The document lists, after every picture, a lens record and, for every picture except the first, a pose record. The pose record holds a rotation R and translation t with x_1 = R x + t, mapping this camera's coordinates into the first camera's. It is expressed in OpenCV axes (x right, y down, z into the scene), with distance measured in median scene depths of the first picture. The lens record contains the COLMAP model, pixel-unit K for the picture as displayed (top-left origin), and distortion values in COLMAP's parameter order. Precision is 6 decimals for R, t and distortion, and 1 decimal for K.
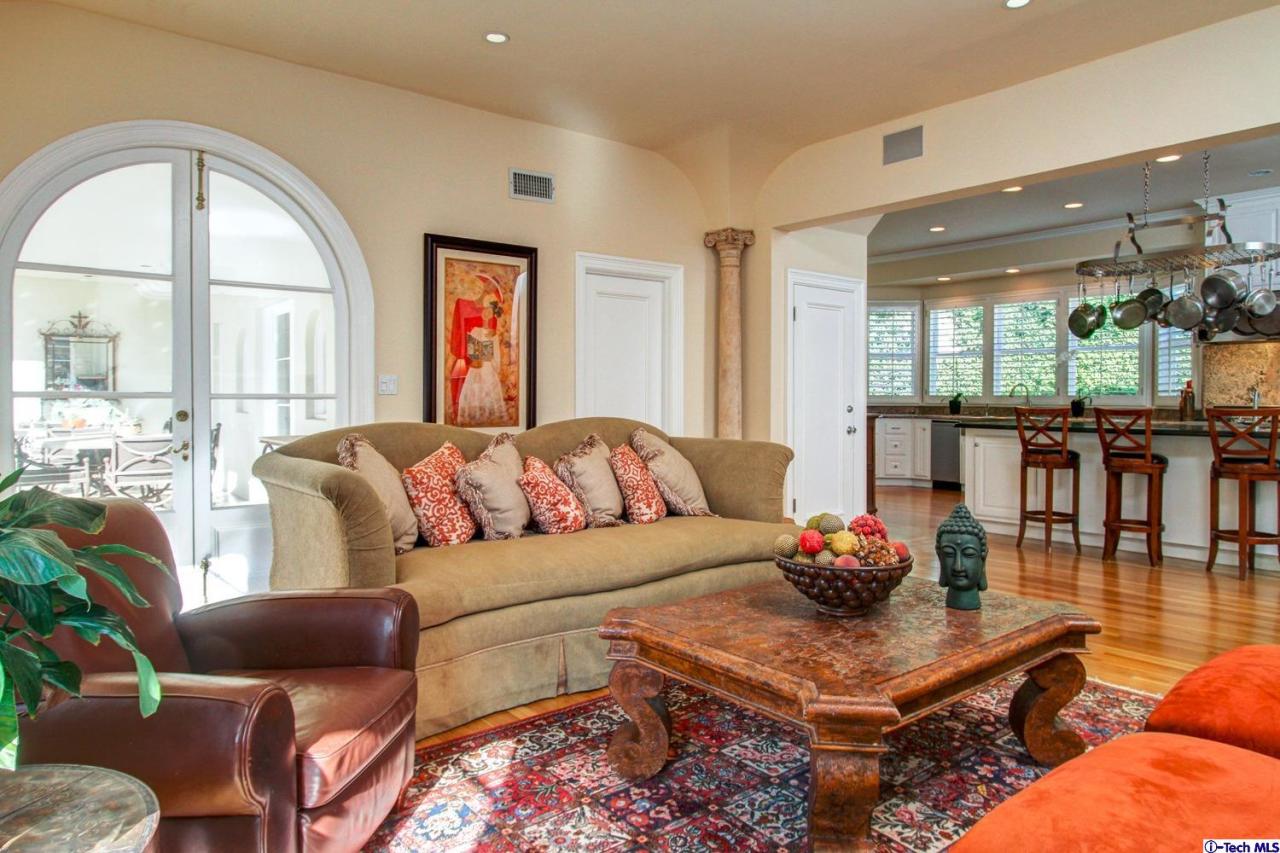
lens RADIAL K [[830.4, 0, 645.6], [0, 830.4, 423.7], [0, 0, 1]] dist [-0.002273, 0.001374]
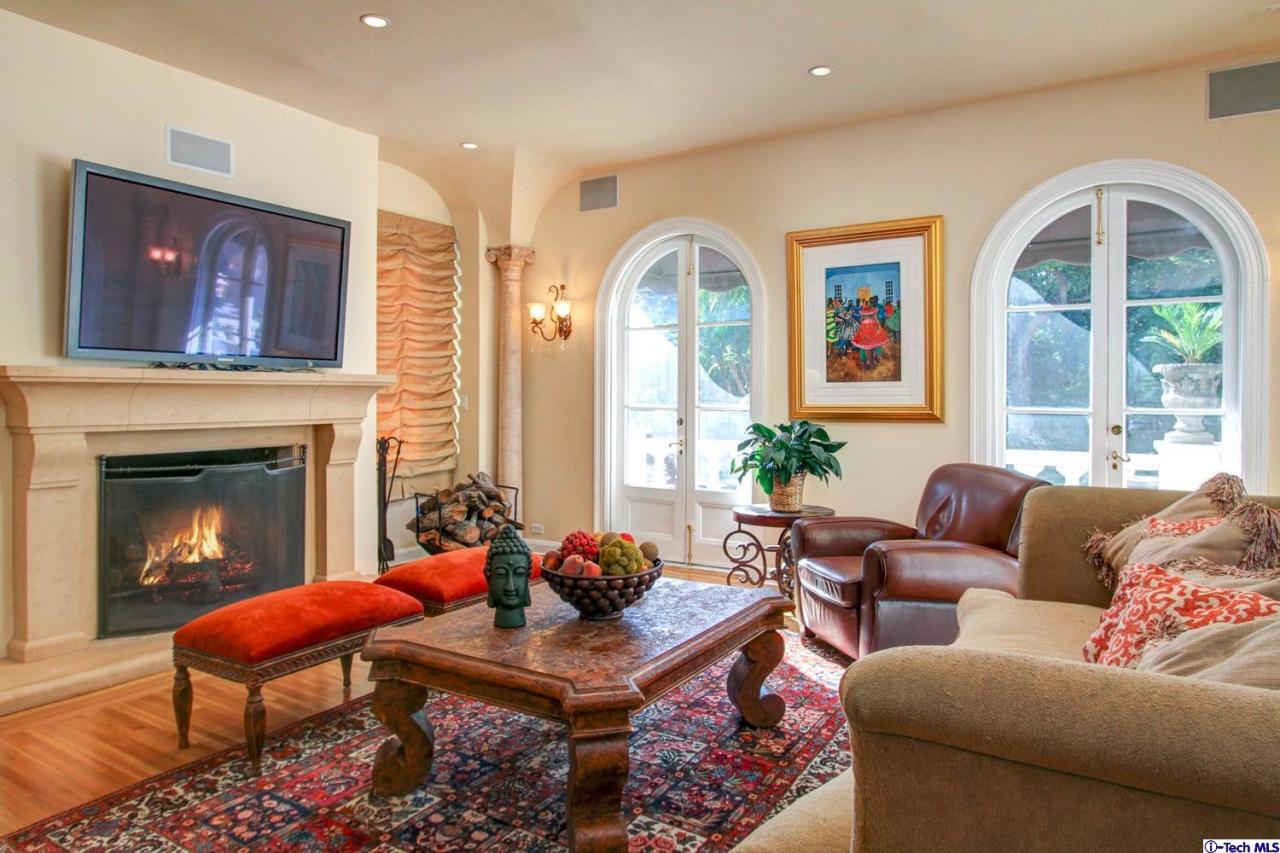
lens RADIAL K [[830.4, 0, 638.4], [0, 830.4, 420.0], [0, 0, 1]] dist [-0.002273, 0.001374]
pose [[-0.950198, 0.008759, -0.311525, 0.528487], [-0.010964, 0.998046, 0.061506, -0.101831], [0.311455, 0.061859, -0.948245, 2.039252]]
